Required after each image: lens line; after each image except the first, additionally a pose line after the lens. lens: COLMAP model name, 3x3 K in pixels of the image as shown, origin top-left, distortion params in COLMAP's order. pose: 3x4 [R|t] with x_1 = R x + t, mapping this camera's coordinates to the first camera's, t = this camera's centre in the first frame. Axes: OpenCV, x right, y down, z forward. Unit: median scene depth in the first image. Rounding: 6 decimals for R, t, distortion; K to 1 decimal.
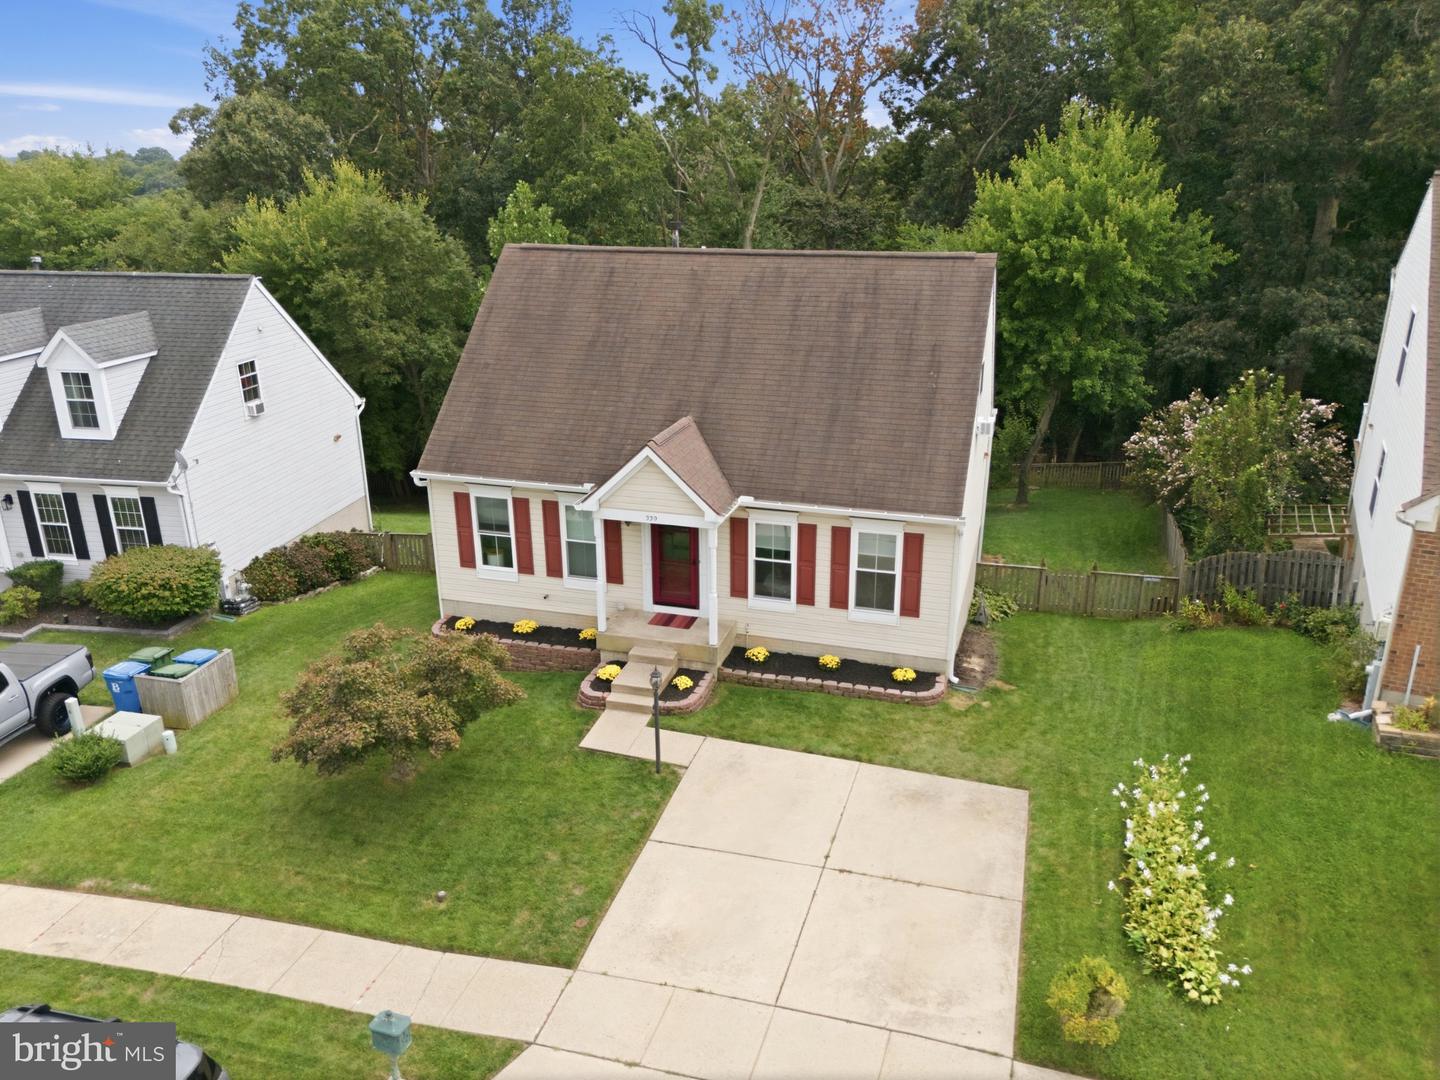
lens RADIAL K [[1053.4, 0, 720.0], [0, 1053.4, 540.0], [0, 0, 1]] dist [0.033069, -0.003061]
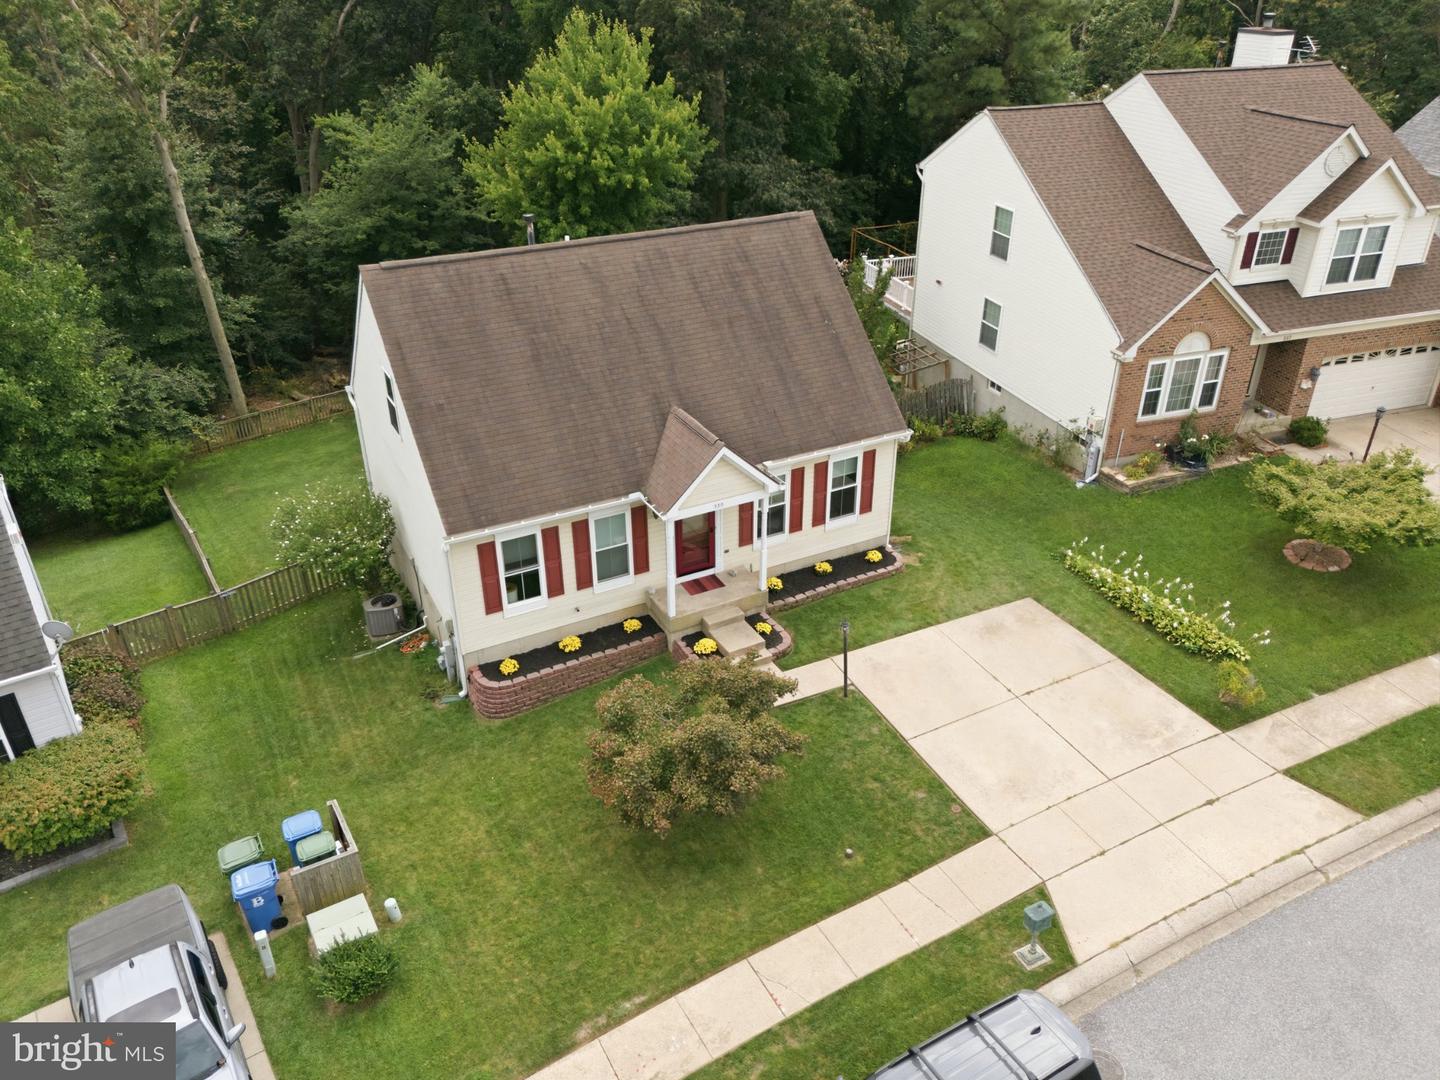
lens RADIAL K [[1053.4, 0, 720.0], [0, 1053.4, 540.0], [0, 0, 1]] dist [0.033069, -0.003061]
pose [[0.711945, -0.342271, 0.613176, -0.738689], [0.238456, 0.939126, 0.247349, -0.254060], [-0.660510, -0.029884, 0.750223, 0.143140]]
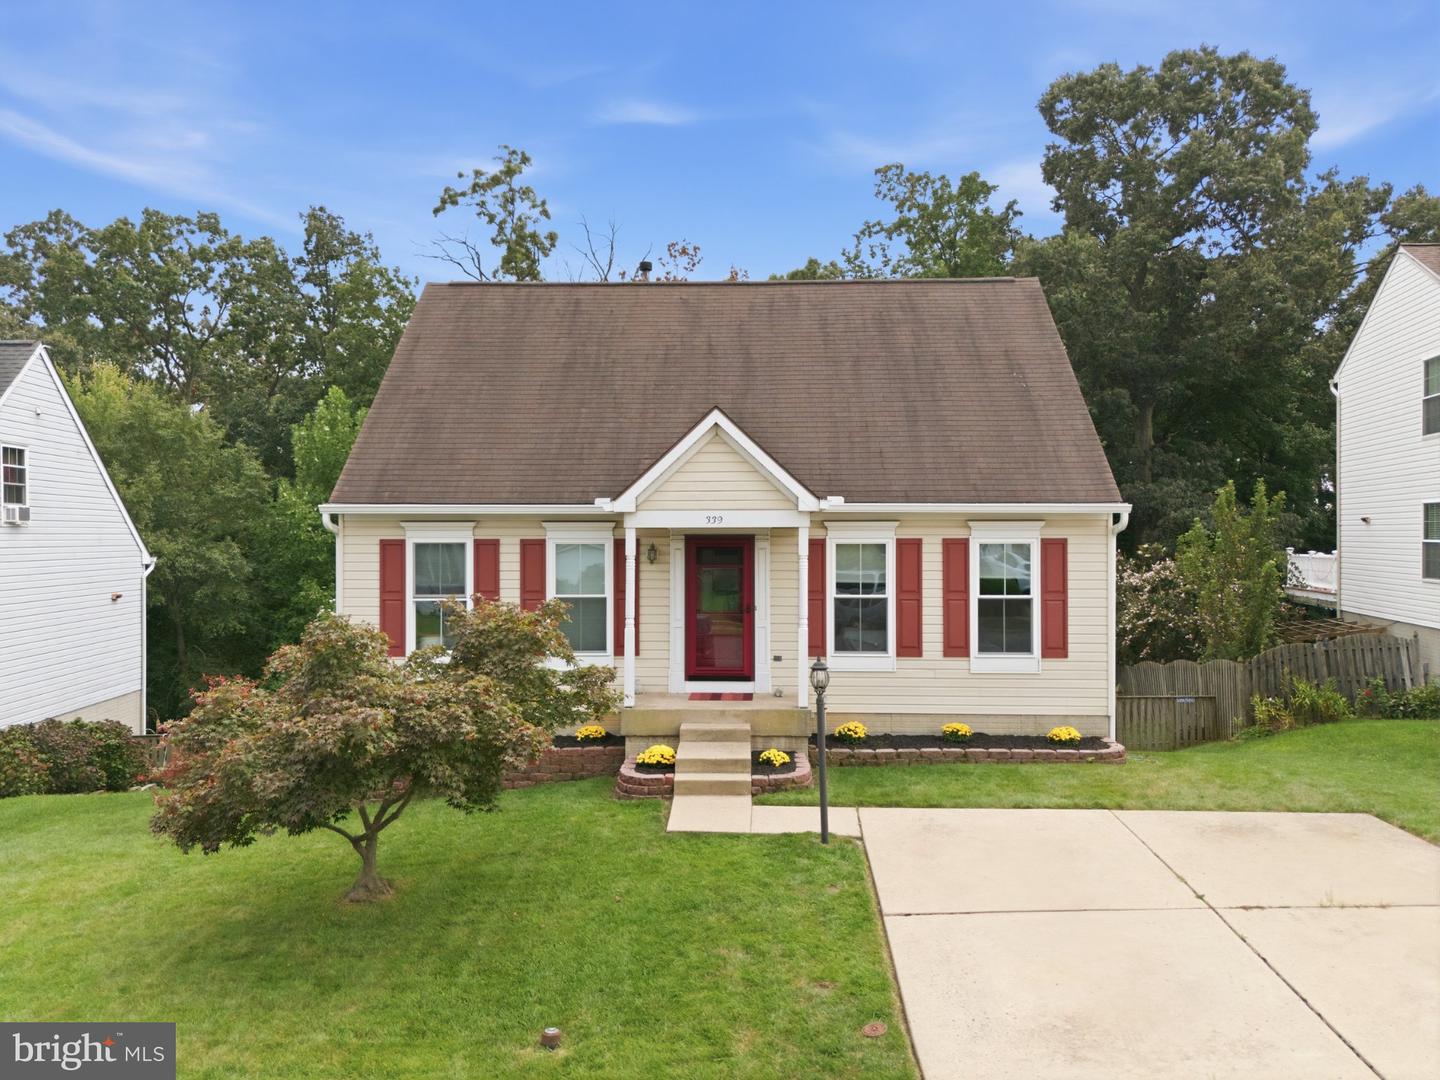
lens RADIAL K [[1066.3, 0, 722.1], [0, 1066.3, 539.6], [0, 0, 1]] dist [0.023668, -0.004274]
pose [[0.966742, 0.002354, 0.255744, -0.232761], [0.082201, 0.944042, -0.319418, 0.210691], [-0.242185, 0.329817, 0.912451, 0.338394]]
